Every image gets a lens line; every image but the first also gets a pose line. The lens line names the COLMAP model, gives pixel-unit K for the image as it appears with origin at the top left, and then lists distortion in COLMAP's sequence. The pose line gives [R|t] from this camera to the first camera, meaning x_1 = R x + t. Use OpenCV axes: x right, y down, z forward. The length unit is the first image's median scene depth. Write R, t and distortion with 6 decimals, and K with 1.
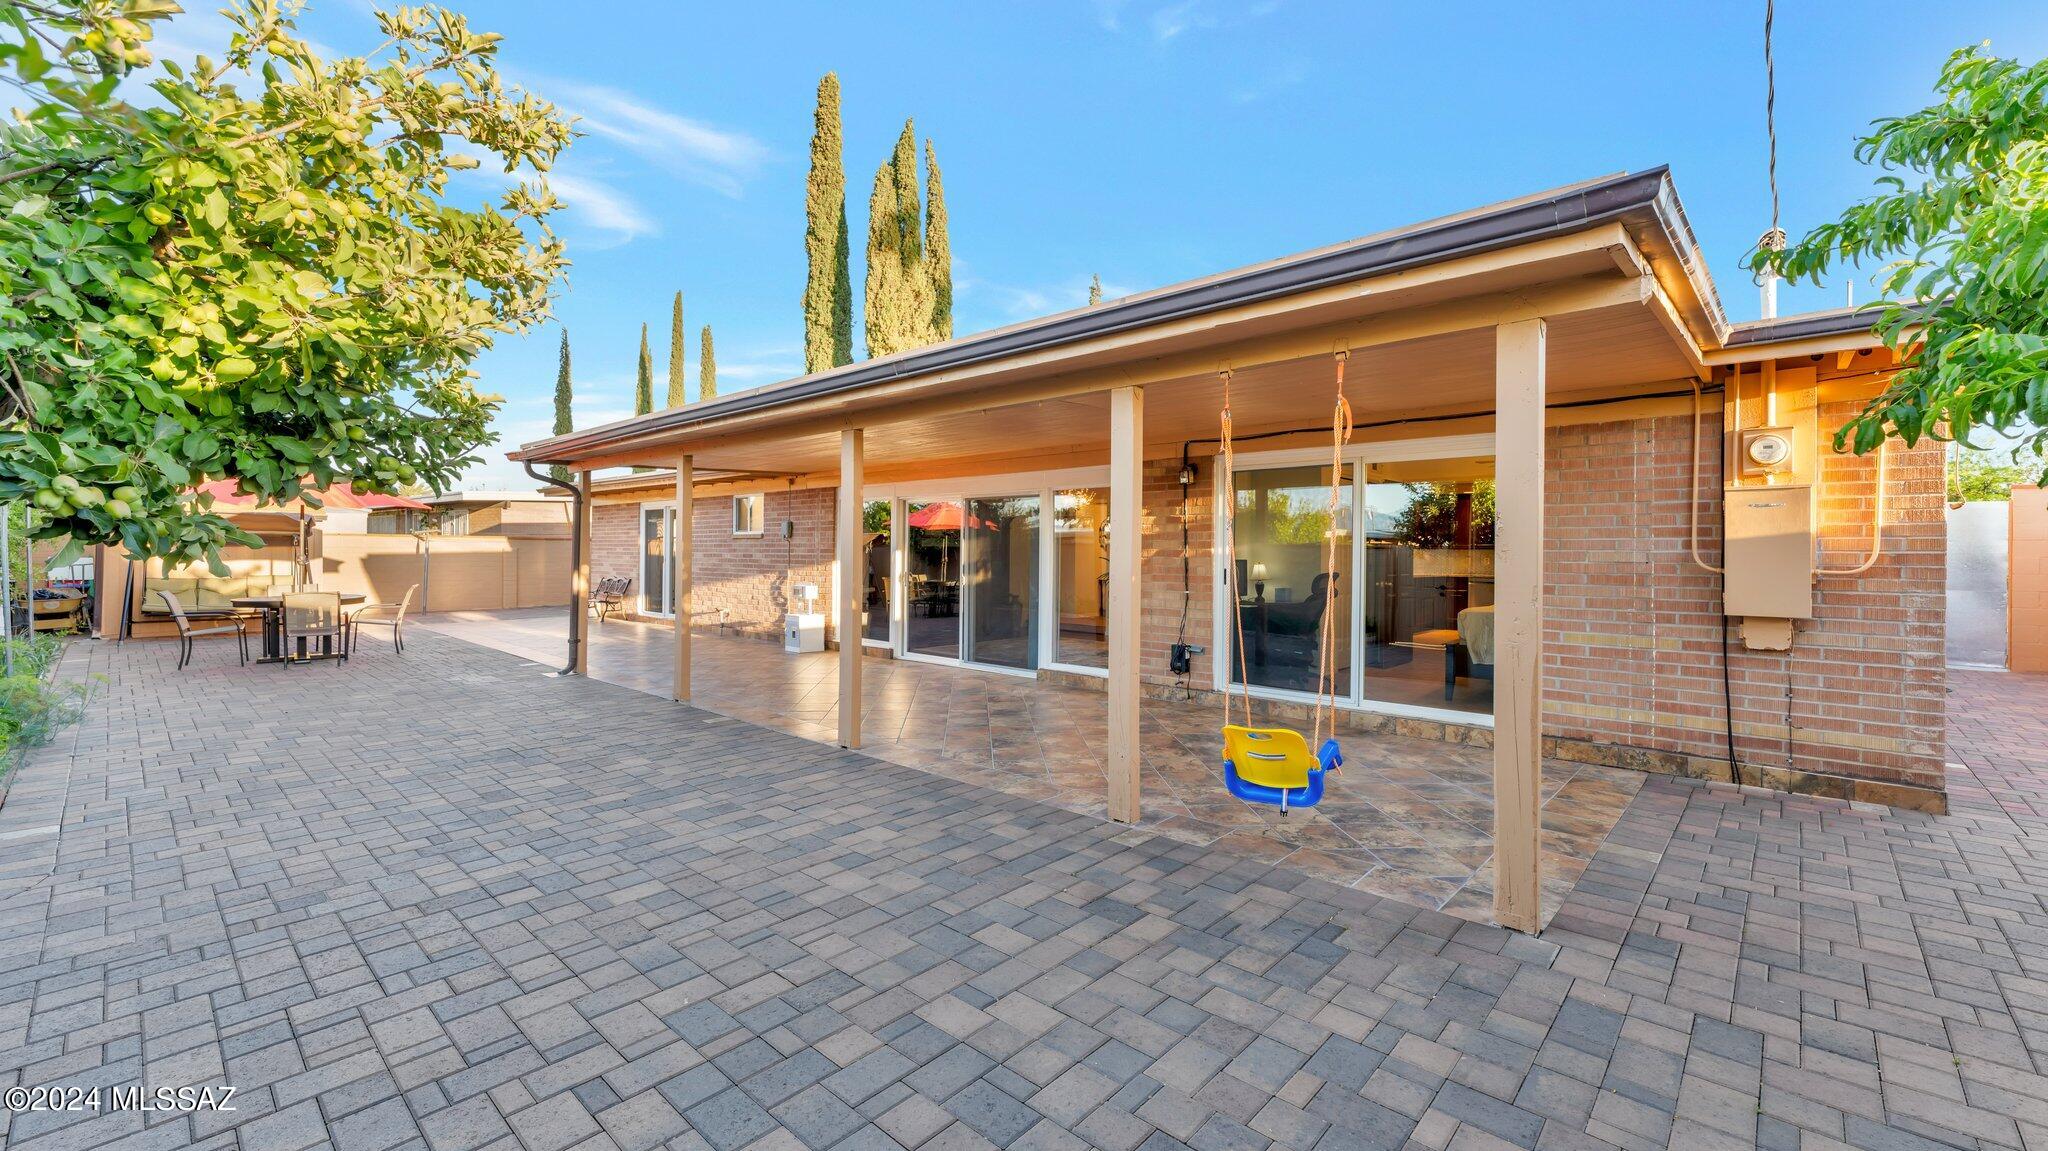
lens RADIAL K [[831.8, 0, 1019.8], [0, 831.8, 557.9], [0, 0, 1]] dist [-0.000291, 0.000782]
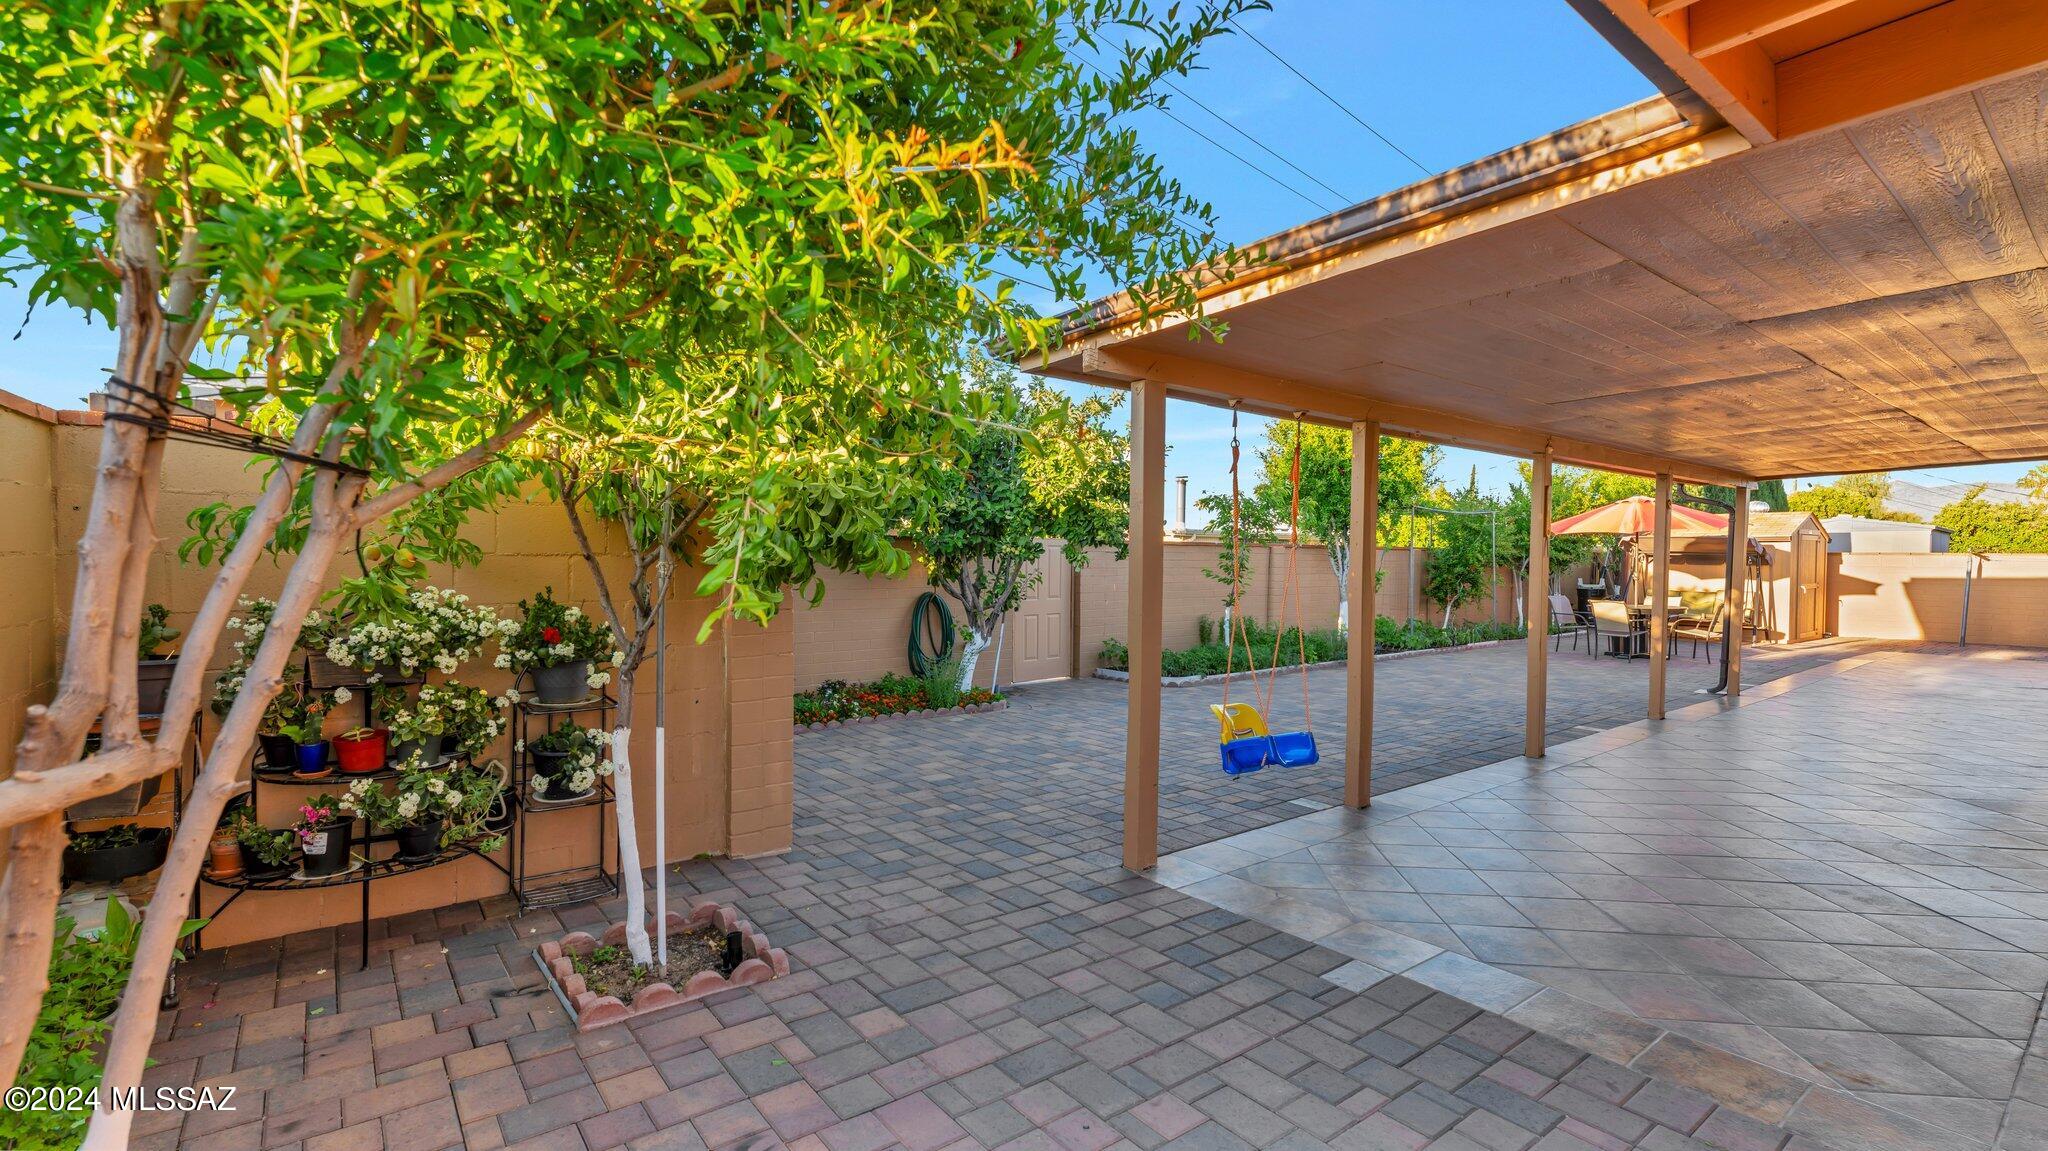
lens RADIAL K [[913.8, 0, 1022.7], [0, 913.8, 574.9], [0, 0, 1]] dist [-0.004542, -0.000298]
pose [[-0.158106, 0.011434, -0.987356, 2.428315], [-0.018550, 0.999722, 0.014547, -0.012751], [0.987248, 0.020616, -0.157850, 1.271338]]
